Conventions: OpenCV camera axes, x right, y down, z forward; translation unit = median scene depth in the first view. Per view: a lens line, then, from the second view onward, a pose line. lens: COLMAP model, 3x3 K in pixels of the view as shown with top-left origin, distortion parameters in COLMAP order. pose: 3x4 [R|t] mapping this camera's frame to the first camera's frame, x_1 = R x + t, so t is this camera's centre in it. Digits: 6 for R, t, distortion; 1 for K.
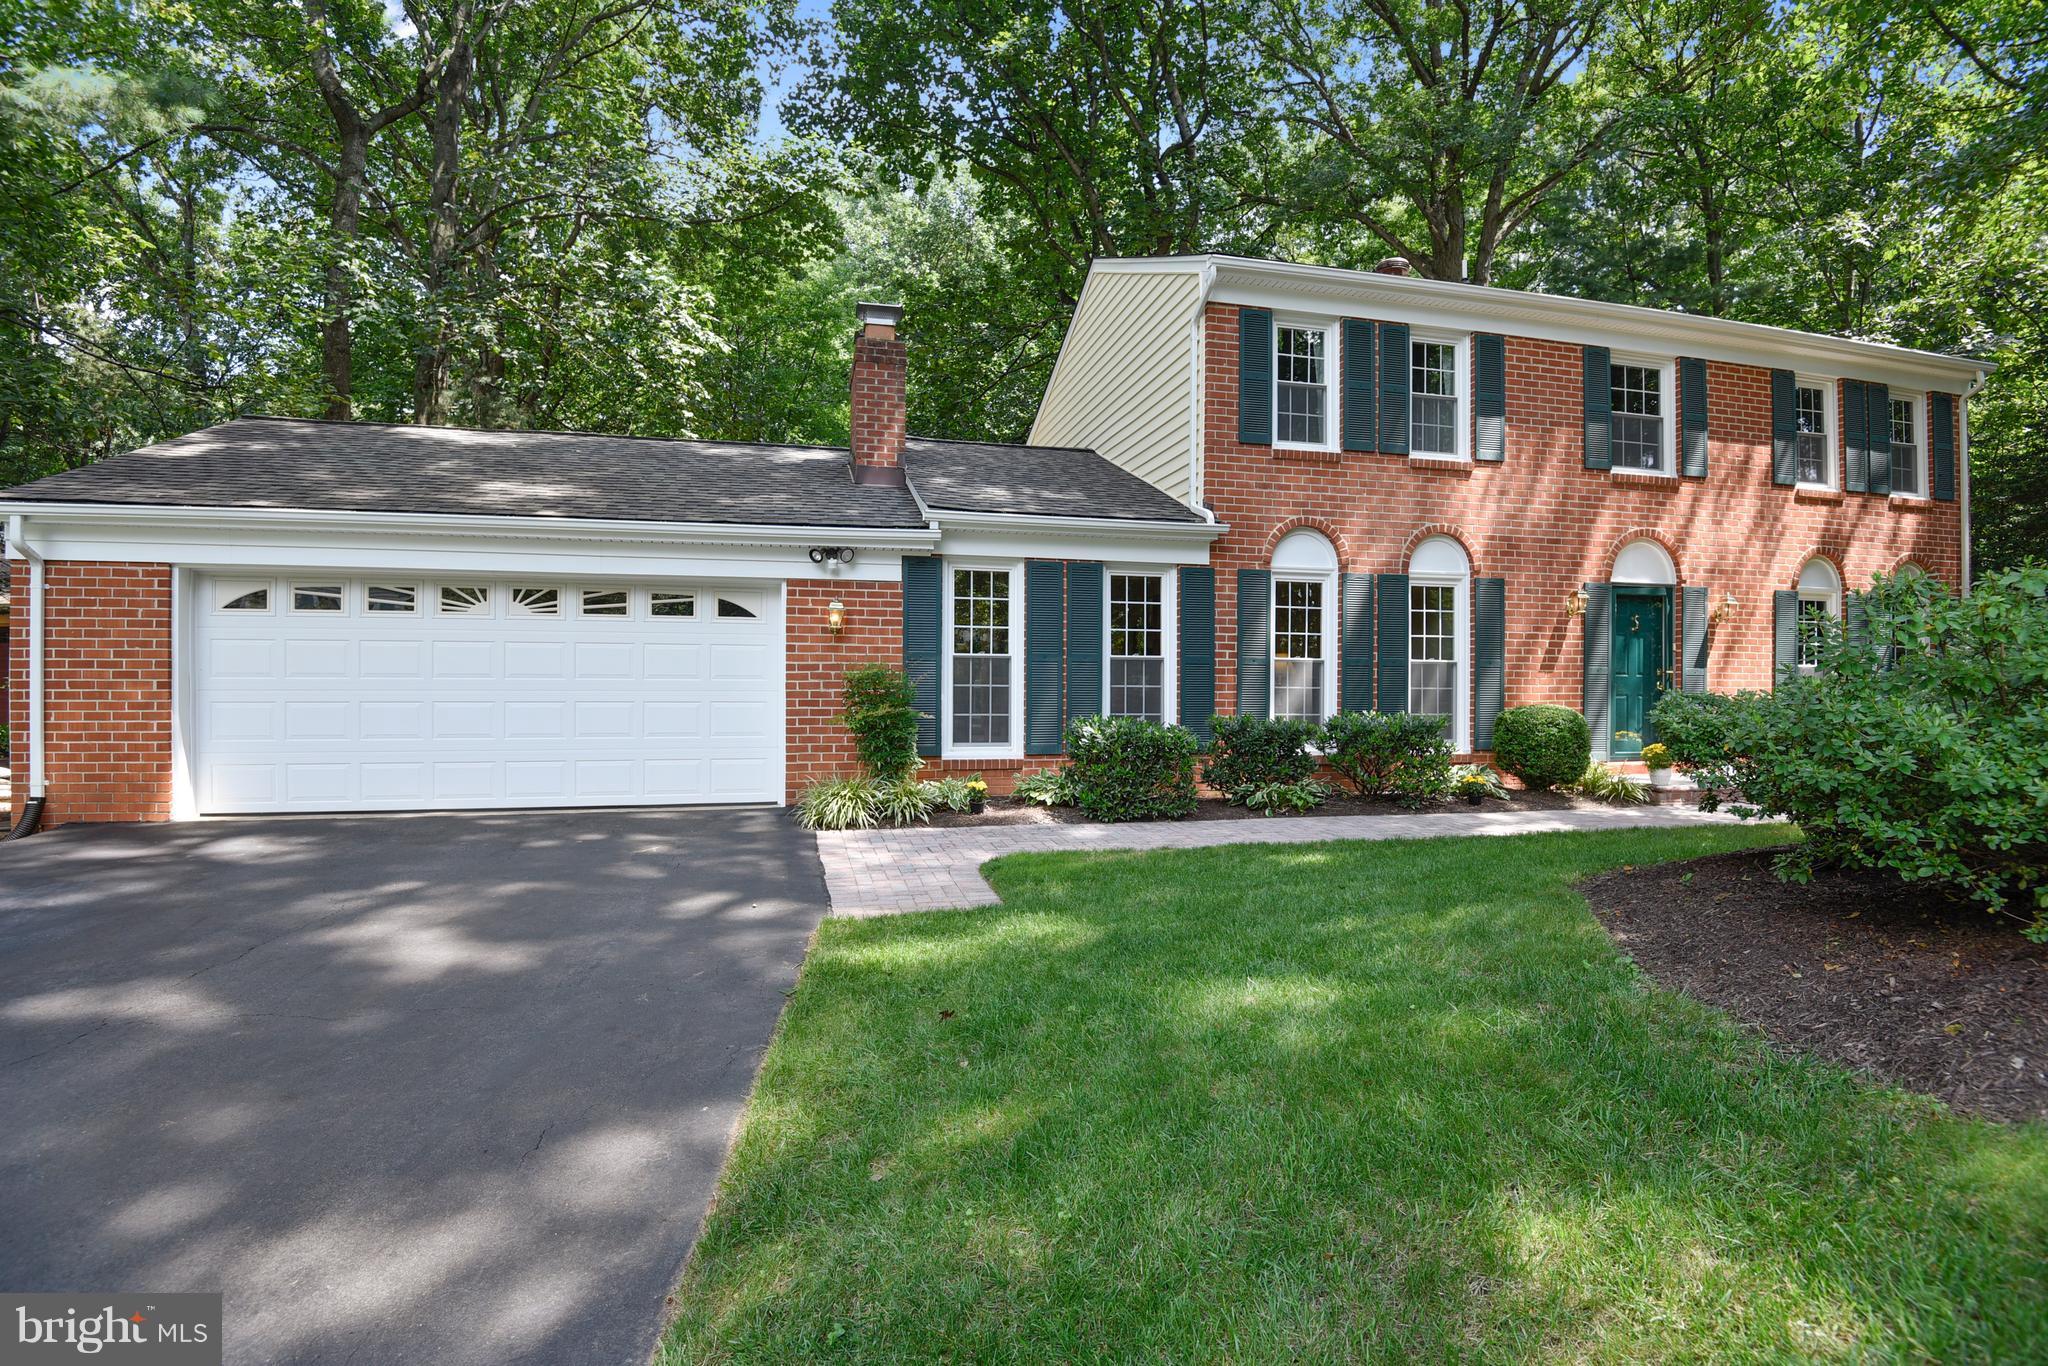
lens RADIAL K [[940.1, 0, 1027.6], [0, 940.1, 691.6], [0, 0, 1]] dist [0.028968, -0.020370]
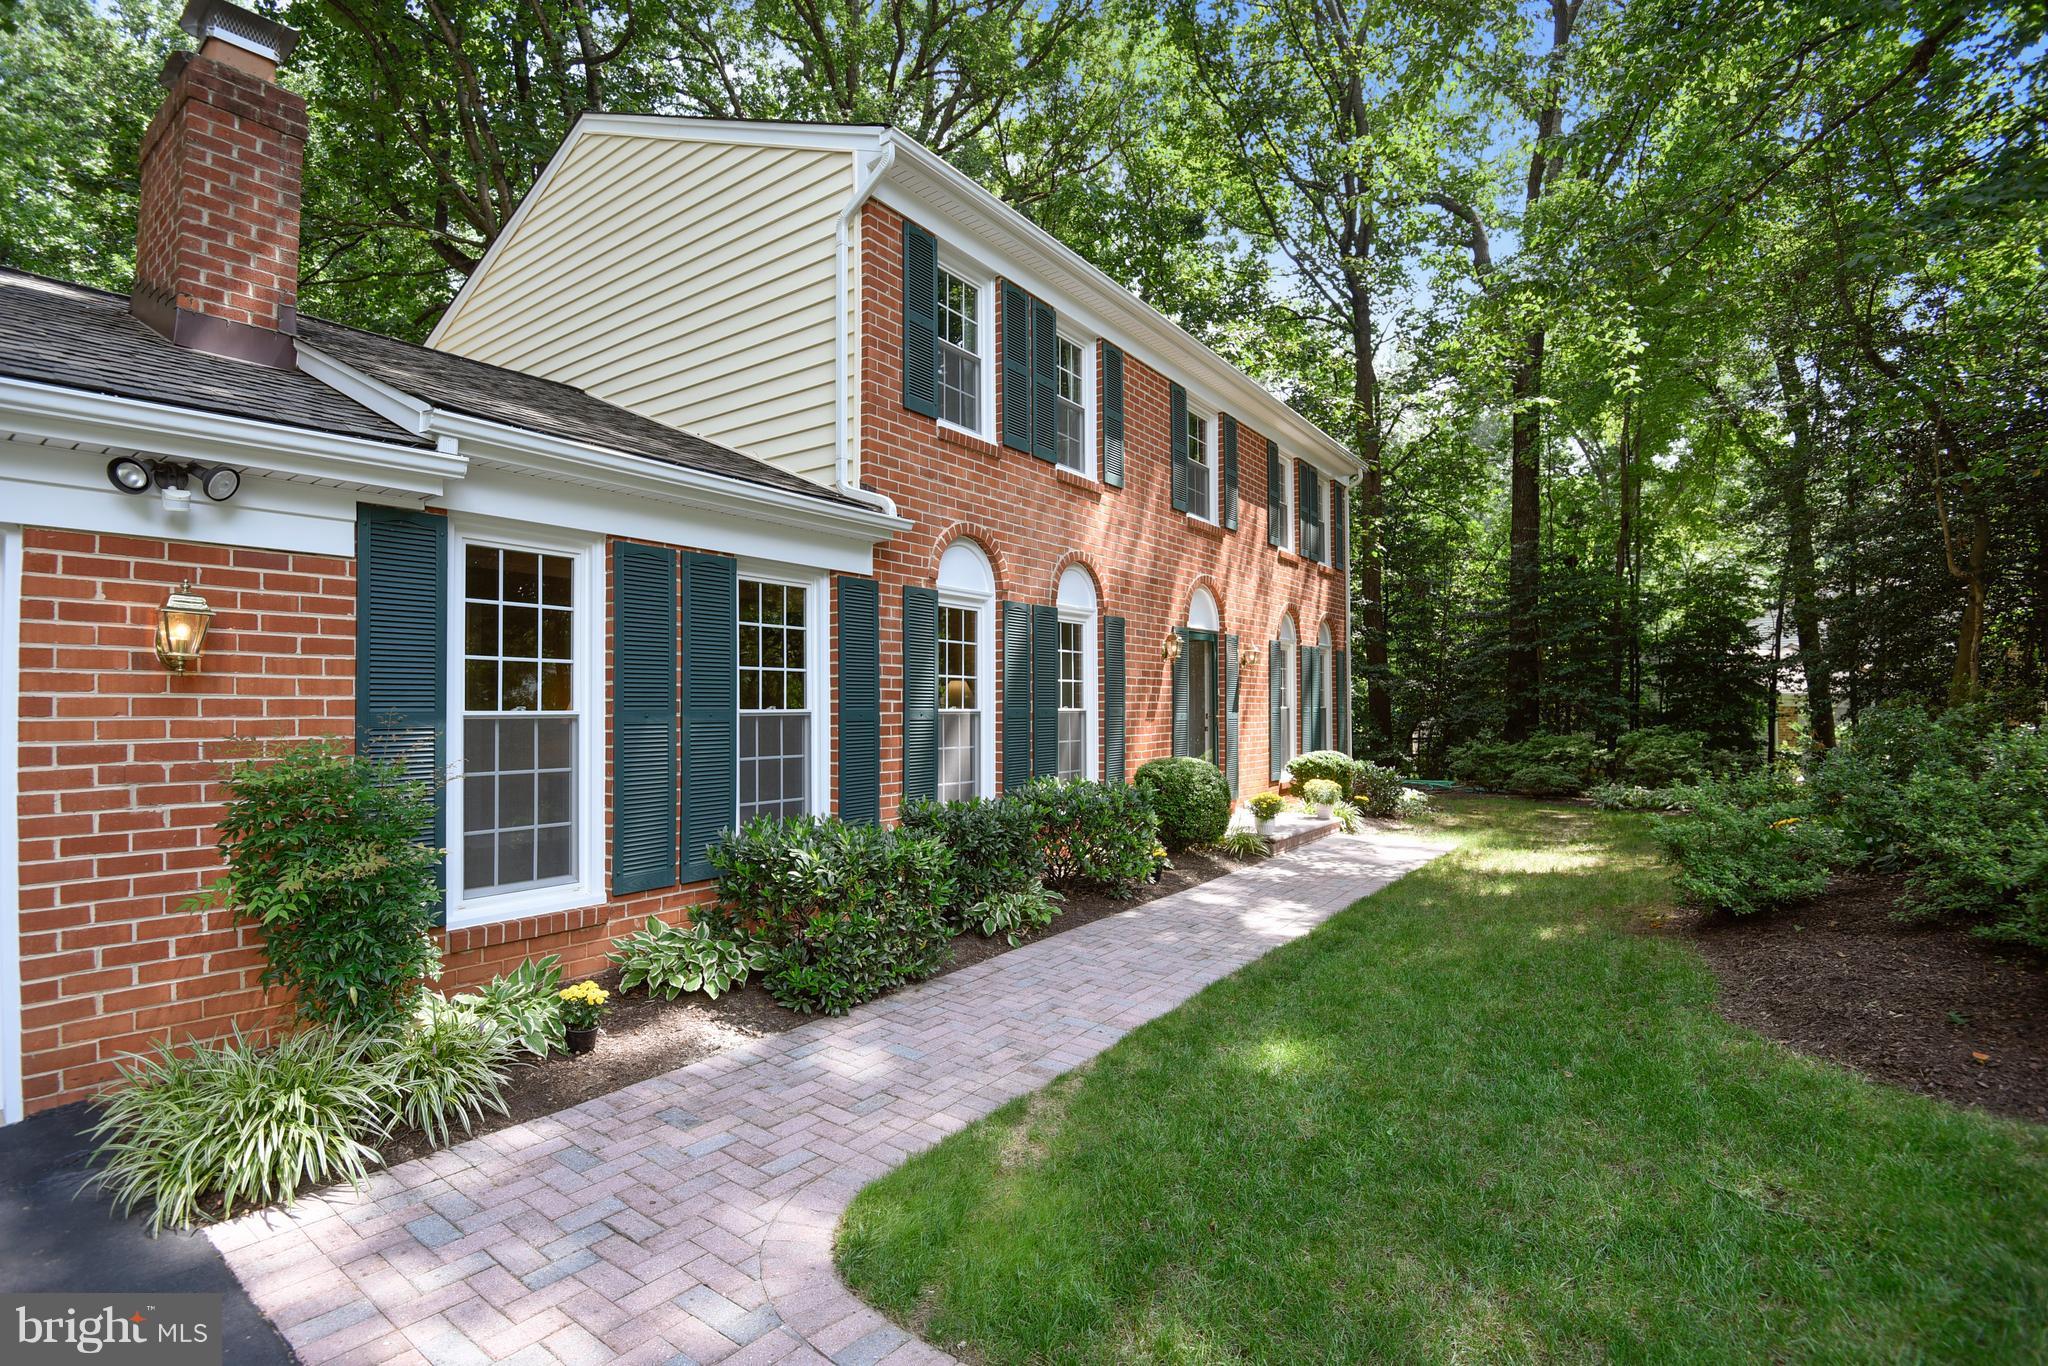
lens RADIAL K [[943.5, 0, 1019.0], [0, 943.5, 690.3], [0, 0, 1]] dist [0.000336, -0.020887]
pose [[0.767942, 0.005761, 0.640494, -0.163026], [0.006442, 0.999840, -0.016717, -0.039072], [-0.640487, 0.016963, 0.767781, 0.404829]]
